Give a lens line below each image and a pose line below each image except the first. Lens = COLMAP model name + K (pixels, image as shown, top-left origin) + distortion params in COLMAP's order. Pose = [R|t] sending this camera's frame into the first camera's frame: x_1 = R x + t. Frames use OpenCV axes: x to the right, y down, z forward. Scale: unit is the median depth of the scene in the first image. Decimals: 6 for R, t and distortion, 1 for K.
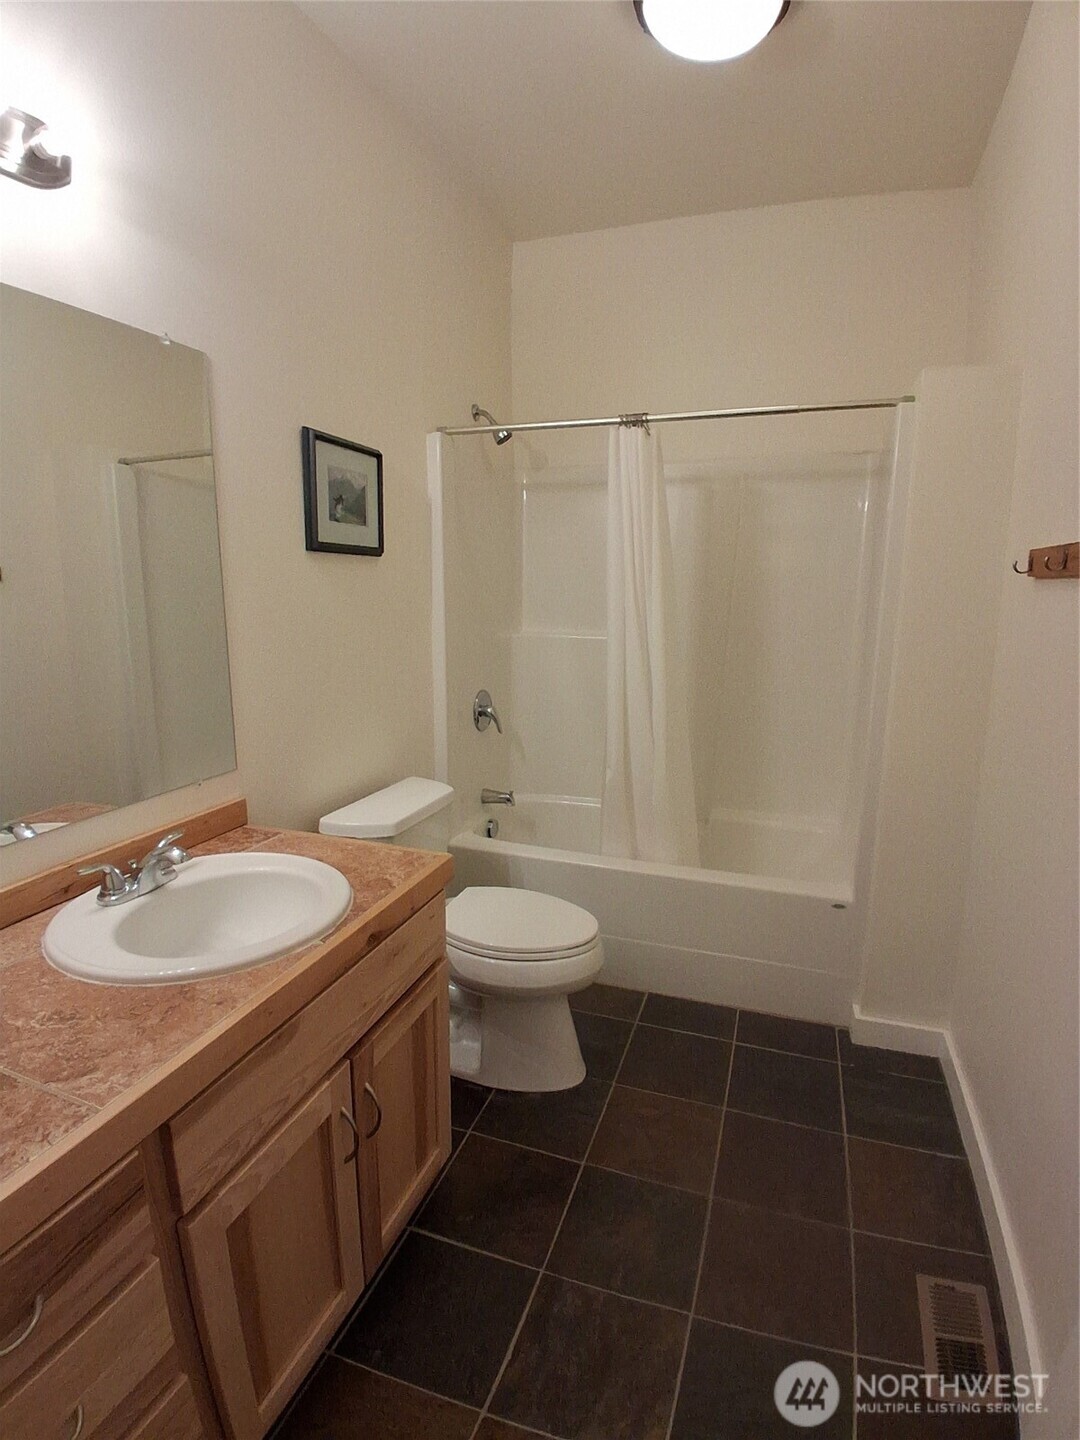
lens RADIAL K [[714.5, 0, 540.0], [0, 714.5, 720.0], [0, 0, 1]] dist [0.000770, -0.000275]
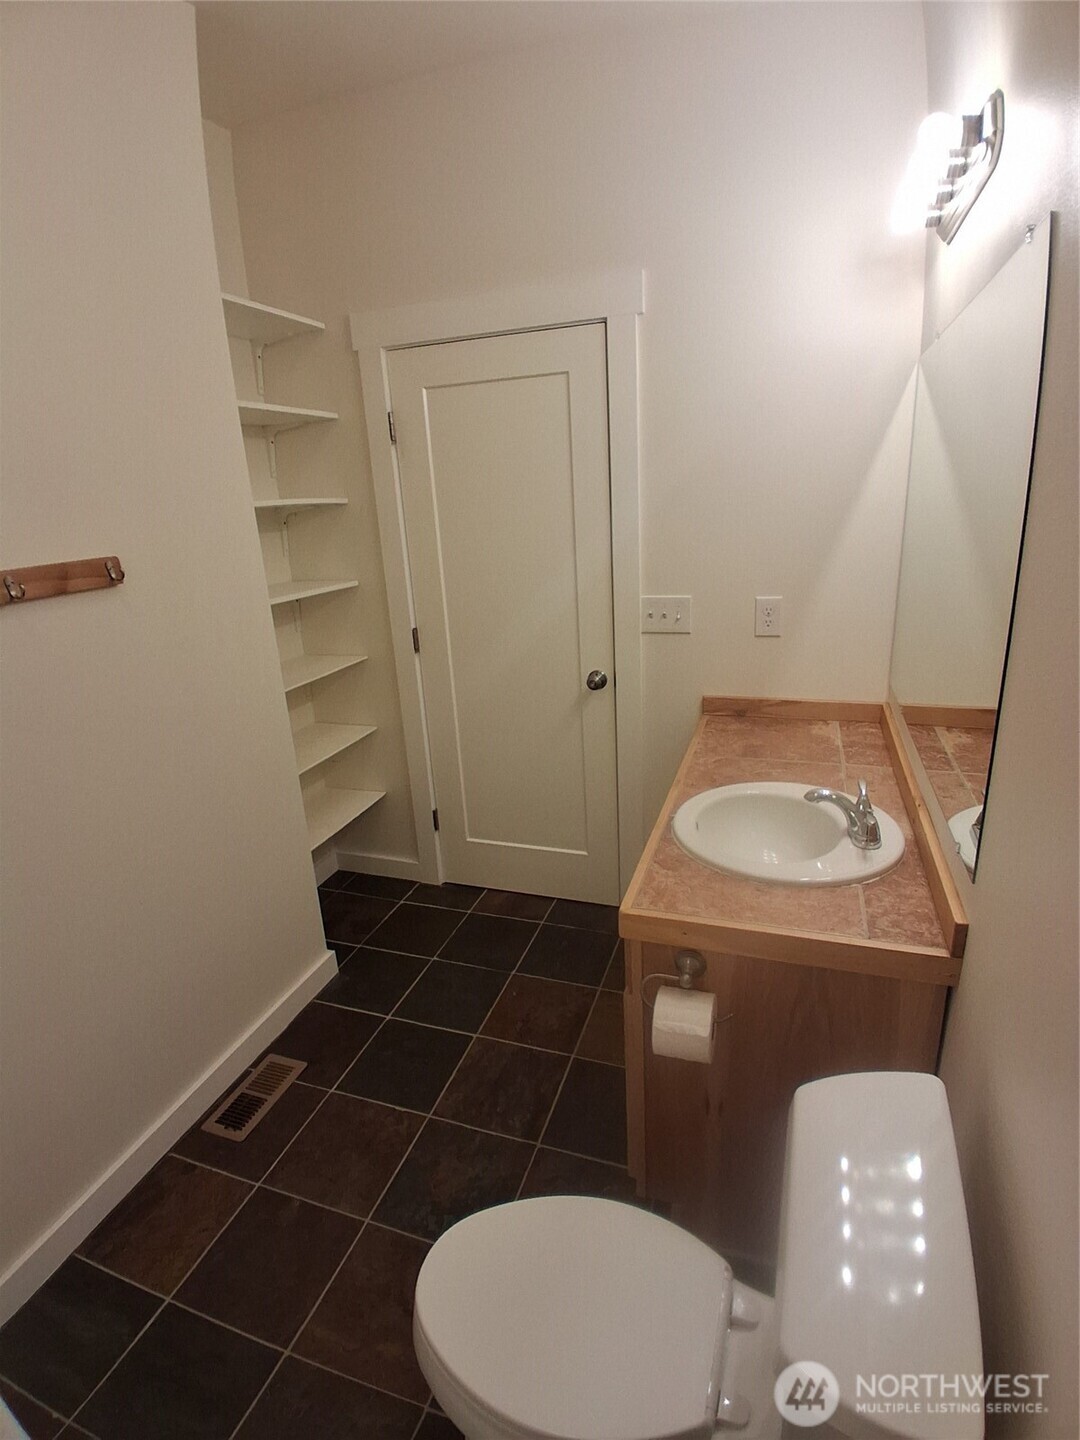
lens RADIAL K [[714.5, 0, 540.0], [0, 714.5, 720.0], [0, 0, 1]] dist [0.000770, -0.000275]
pose [[-0.998906, 0.044943, 0.012941, -0.054334], [0.045702, 0.879190, 0.474274, -0.495395], [0.009938, 0.474346, -0.880282, 1.900461]]
